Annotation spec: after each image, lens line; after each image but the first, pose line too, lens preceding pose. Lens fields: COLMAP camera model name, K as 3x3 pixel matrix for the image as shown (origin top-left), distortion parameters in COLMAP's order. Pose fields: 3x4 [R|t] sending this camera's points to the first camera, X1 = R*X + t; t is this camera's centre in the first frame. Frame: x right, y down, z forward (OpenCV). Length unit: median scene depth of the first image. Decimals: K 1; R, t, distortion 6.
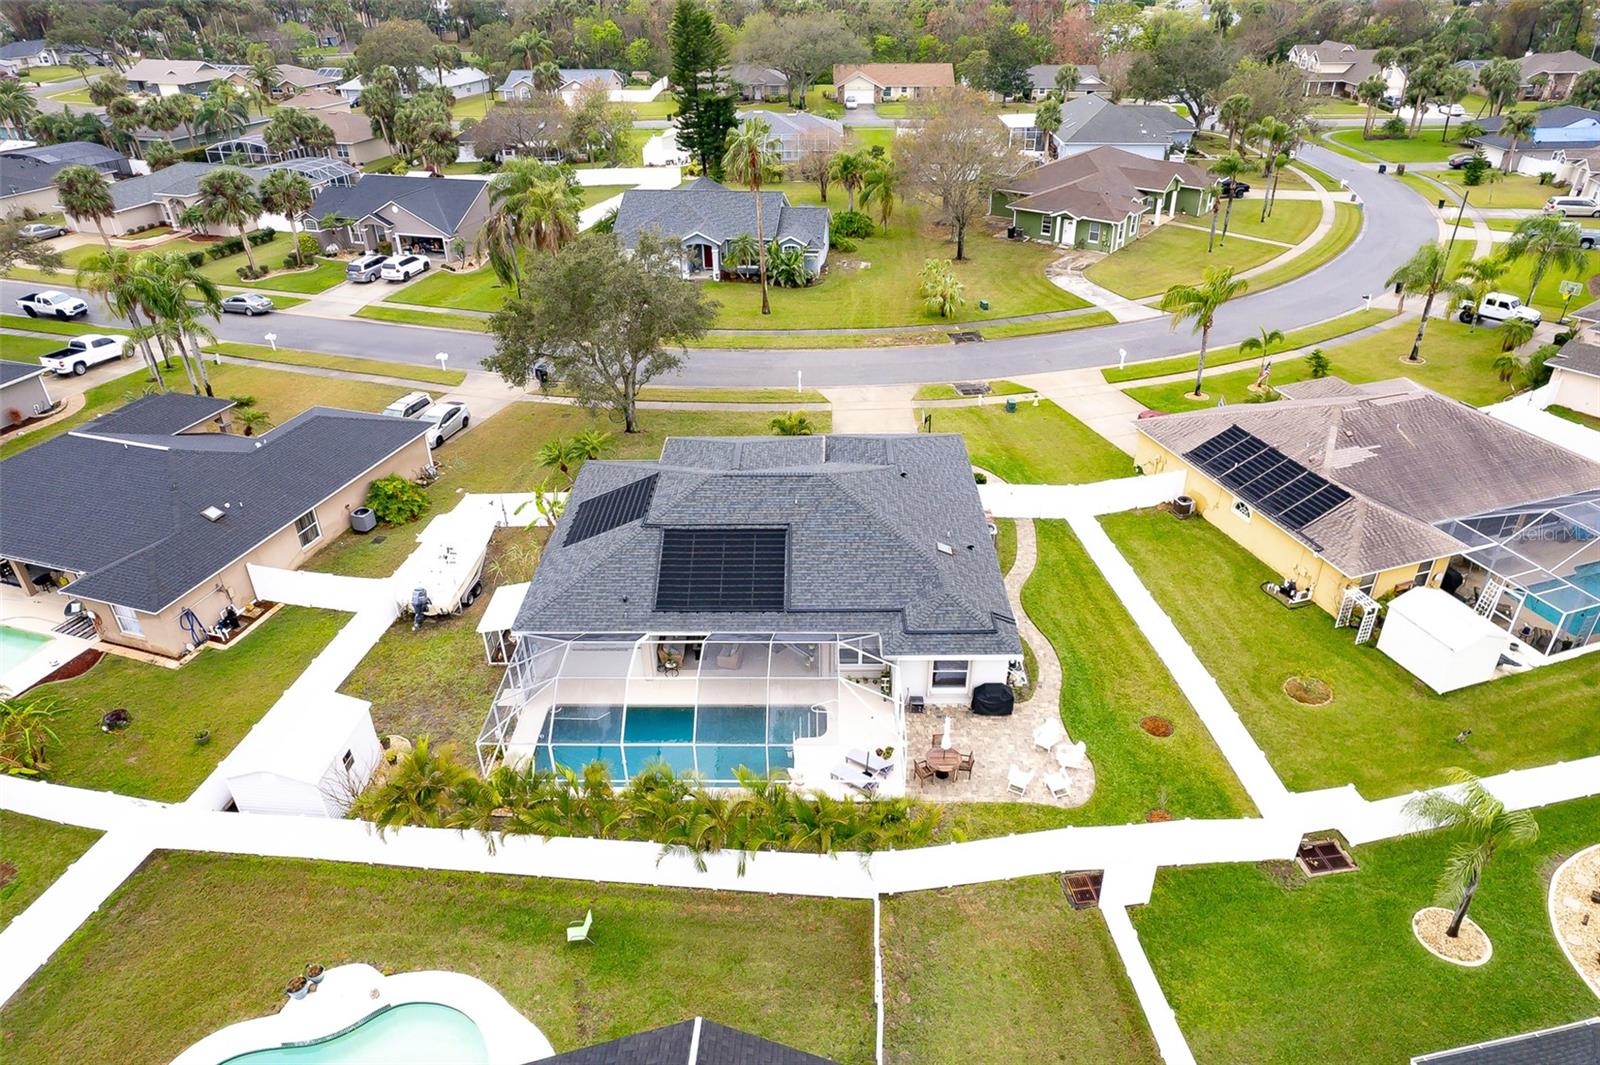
lens RADIAL K [[1025.0, 0, 813.8], [0, 1025.0, 555.3], [0, 0, 1]] dist [-0.048774, 0.040504]
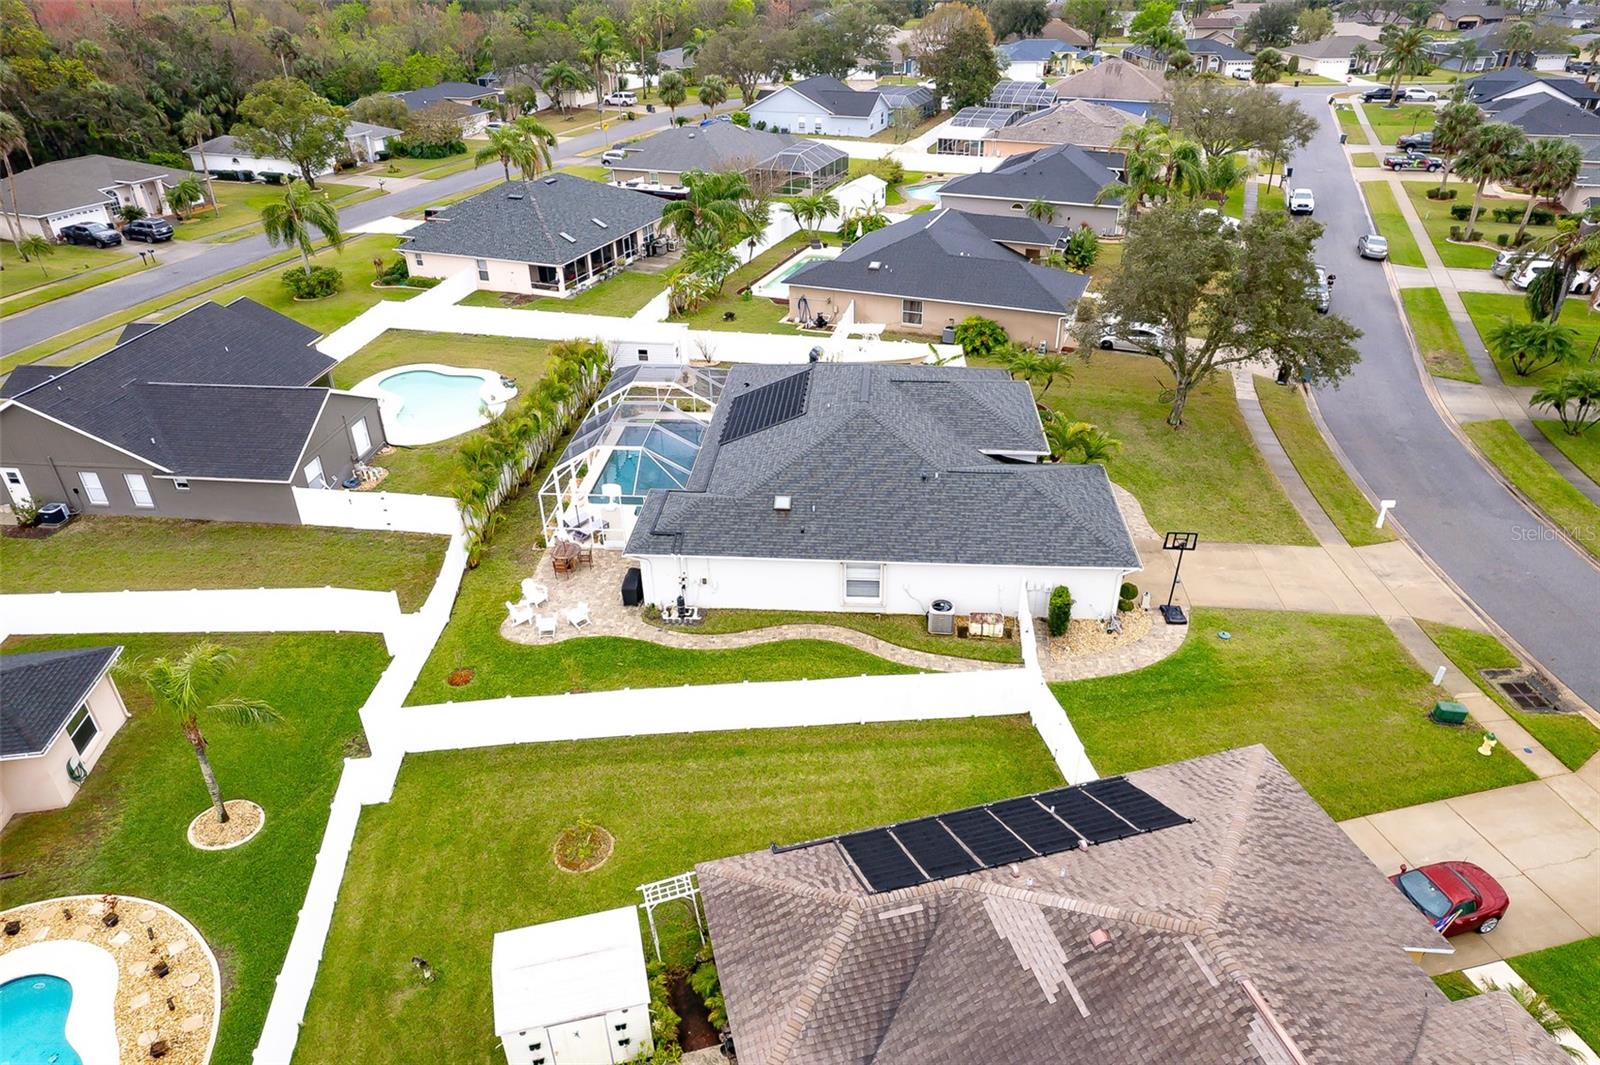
lens RADIAL K [[1025.0, 0, 813.8], [0, 1025.0, 555.3], [0, 0, 1]] dist [-0.048774, 0.040504]
pose [[-0.065552, 0.529583, -0.845722, 0.875938], [-0.519147, 0.705707, 0.482146, -0.408863], [0.852167, 0.470660, 0.228671, 0.774805]]
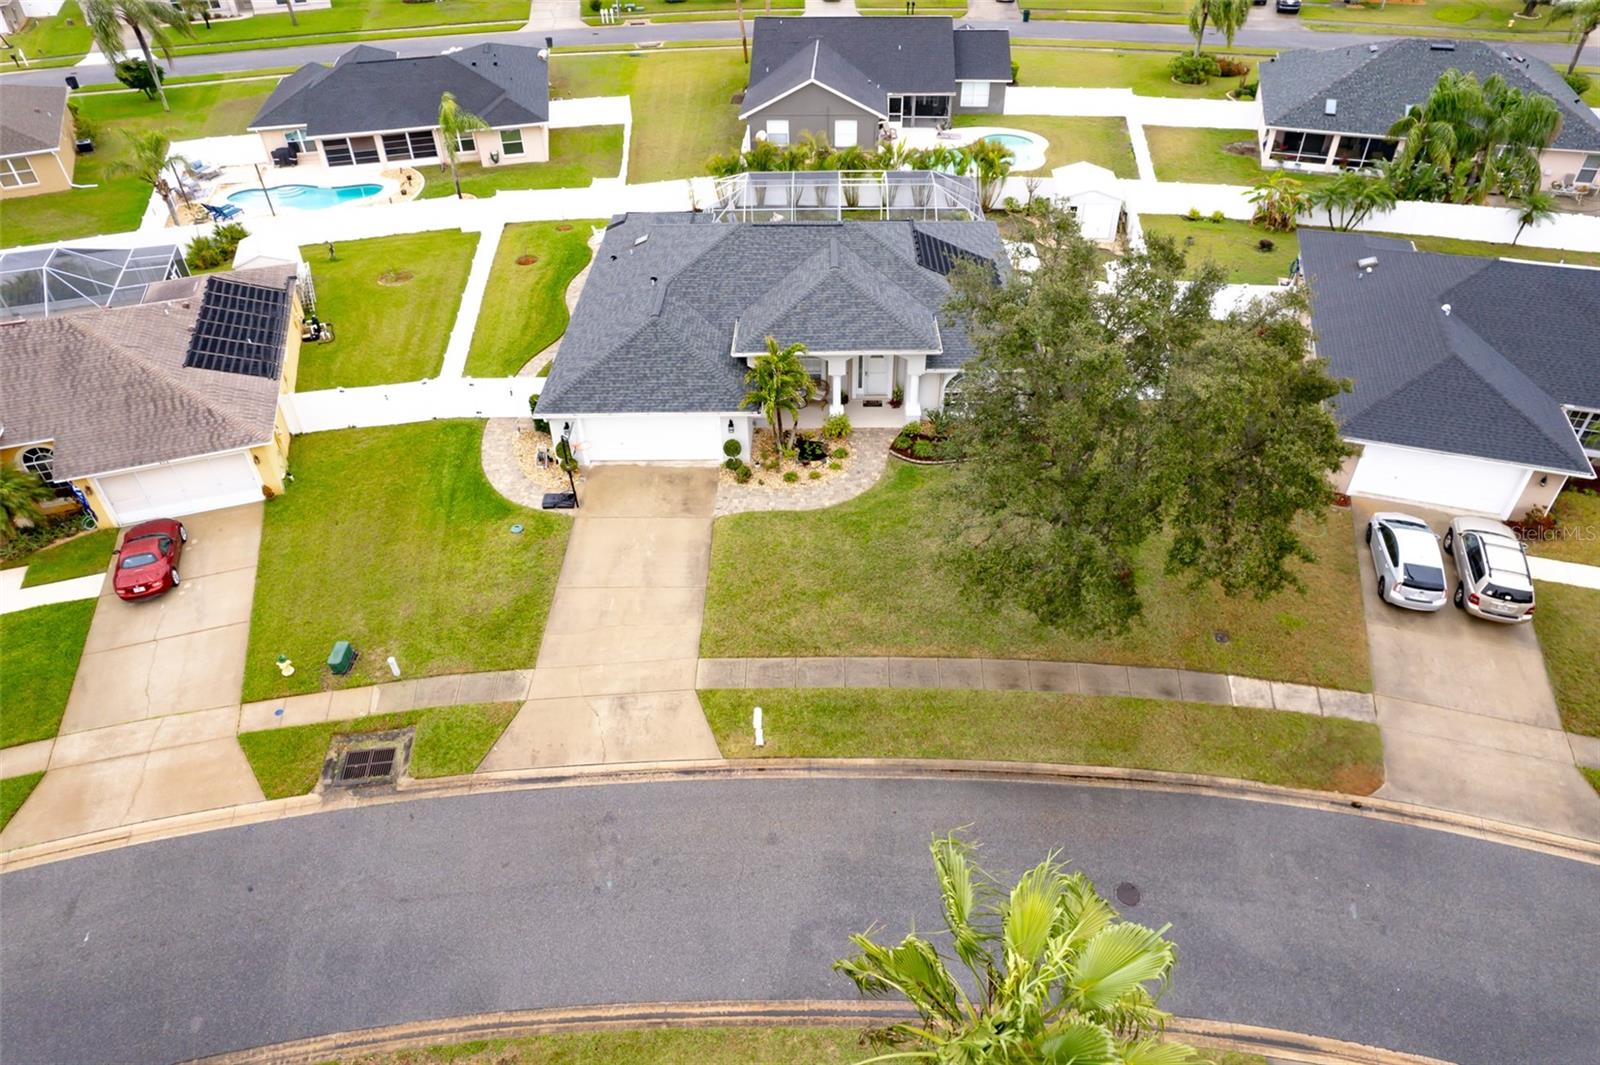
lens RADIAL K [[987.2, 0, 785.8], [0, 987.2, 572.5], [0, 0, 1]] dist [-0.041433, 0.021090]
pose [[-0.999382, 0.004026, 0.034911, -0.062239], [0.034611, 0.284940, 0.957920, -0.867057], [-0.006091, 0.958537, -0.284903, 1.541773]]
